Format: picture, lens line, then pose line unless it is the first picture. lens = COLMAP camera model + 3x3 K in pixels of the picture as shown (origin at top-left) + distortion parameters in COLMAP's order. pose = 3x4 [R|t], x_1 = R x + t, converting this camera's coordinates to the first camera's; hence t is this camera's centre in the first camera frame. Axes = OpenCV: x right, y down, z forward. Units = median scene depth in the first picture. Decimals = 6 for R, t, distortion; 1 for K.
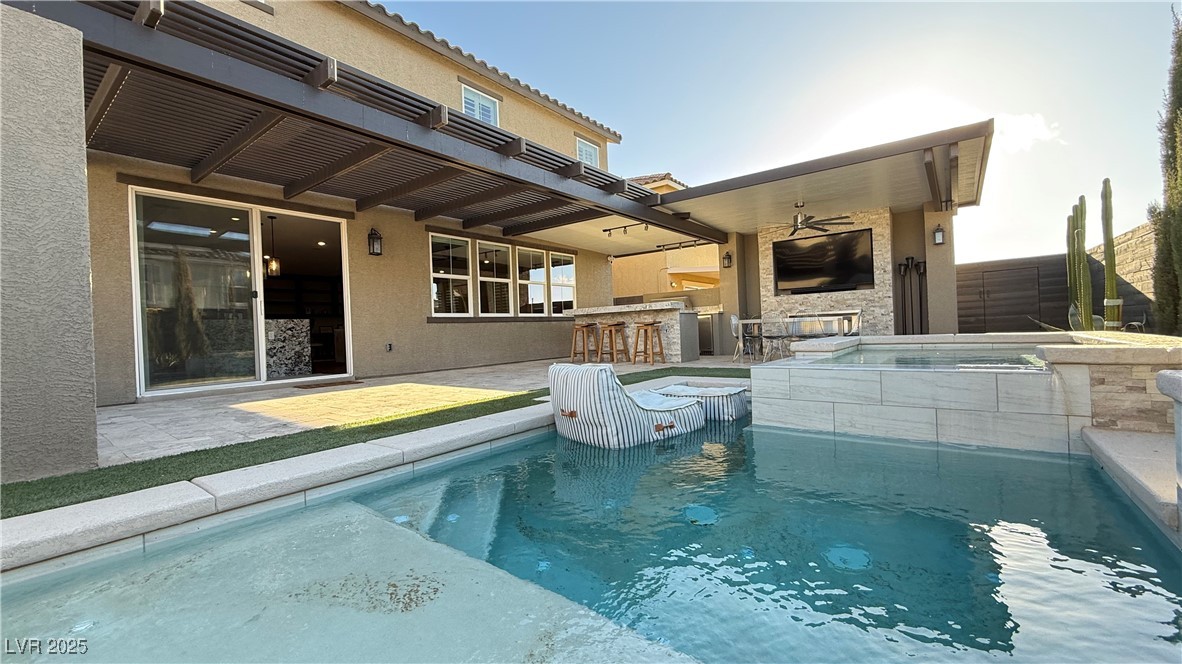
lens RADIAL K [[464.9, 0, 589.8], [0, 464.9, 331.6], [0, 0, 1]] dist [-0.002561, -0.000551]
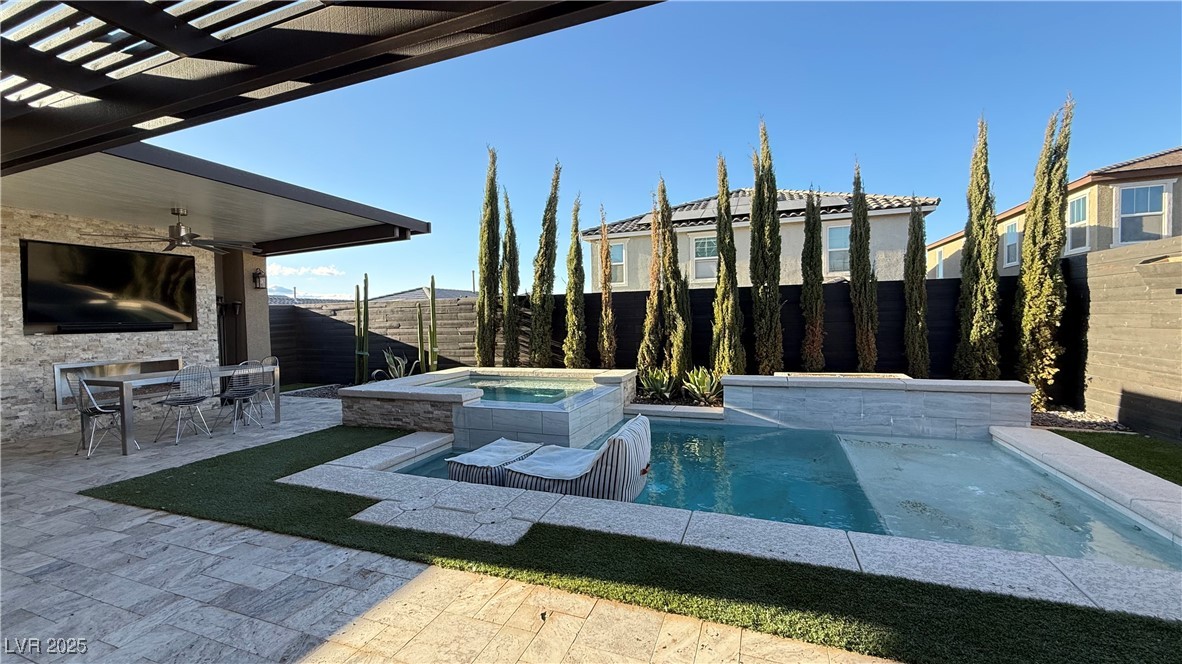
lens RADIAL K [[464.9, 0, 591.3], [0, 464.9, 331.3], [0, 0, 1]] dist [-0.002561, -0.000551]
pose [[-0.298210, 0.017785, 0.954335, -0.345348], [0.037946, 0.999257, -0.006765, -0.051616], [-0.953746, 0.034196, -0.298663, 0.514762]]
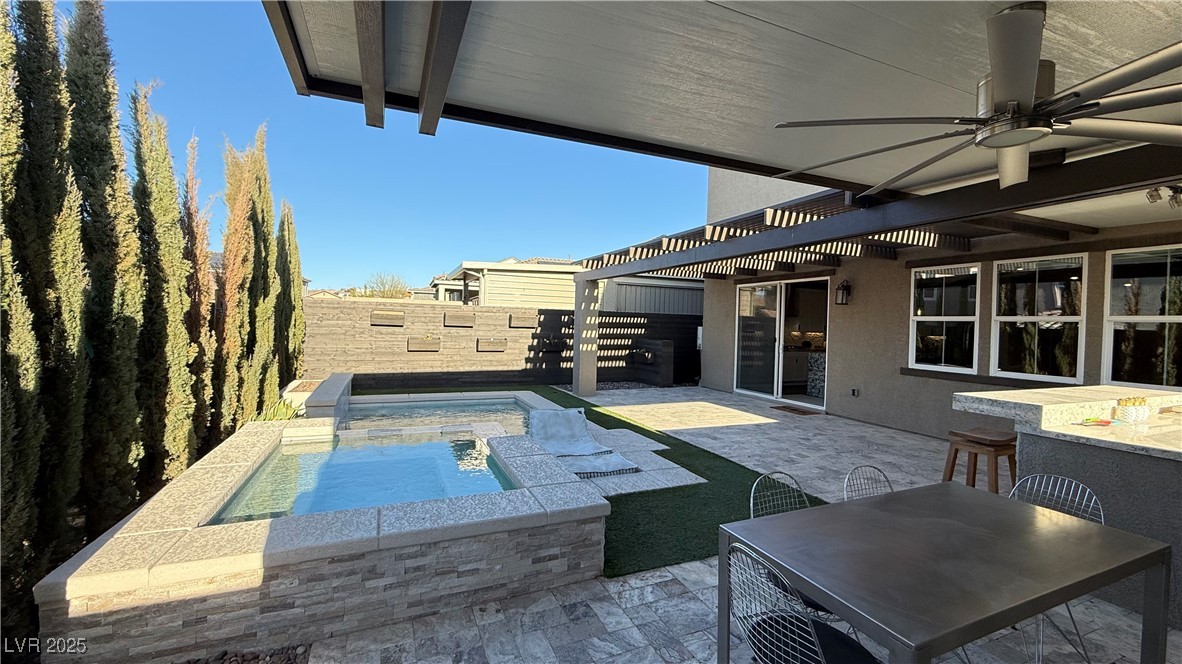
lens RADIAL K [[464.9, 0, 586.1], [0, 464.9, 331.8], [0, 0, 1]] dist [-0.002561, -0.000551]
pose [[-0.485074, 0.040445, -0.873538, 0.608558], [-0.011688, 0.998541, 0.052724, -0.119776], [0.874395, 0.035785, -0.483893, 0.779245]]
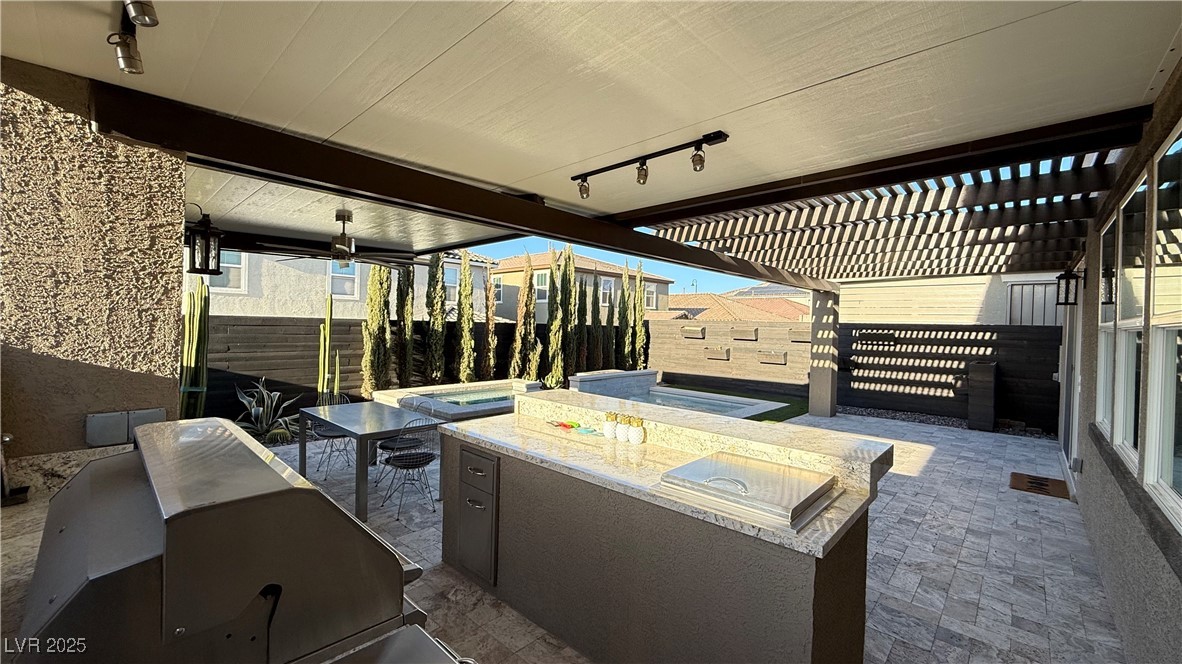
lens RADIAL K [[464.9, 0, 586.8], [0, 464.9, 329.4], [0, 0, 1]] dist [-0.002561, -0.000551]
pose [[-0.996322, 0.010689, 0.085024, 0.088433], [0.011766, 0.999857, 0.012181, -0.118499], [-0.084882, 0.013137, -0.996304, 1.292907]]
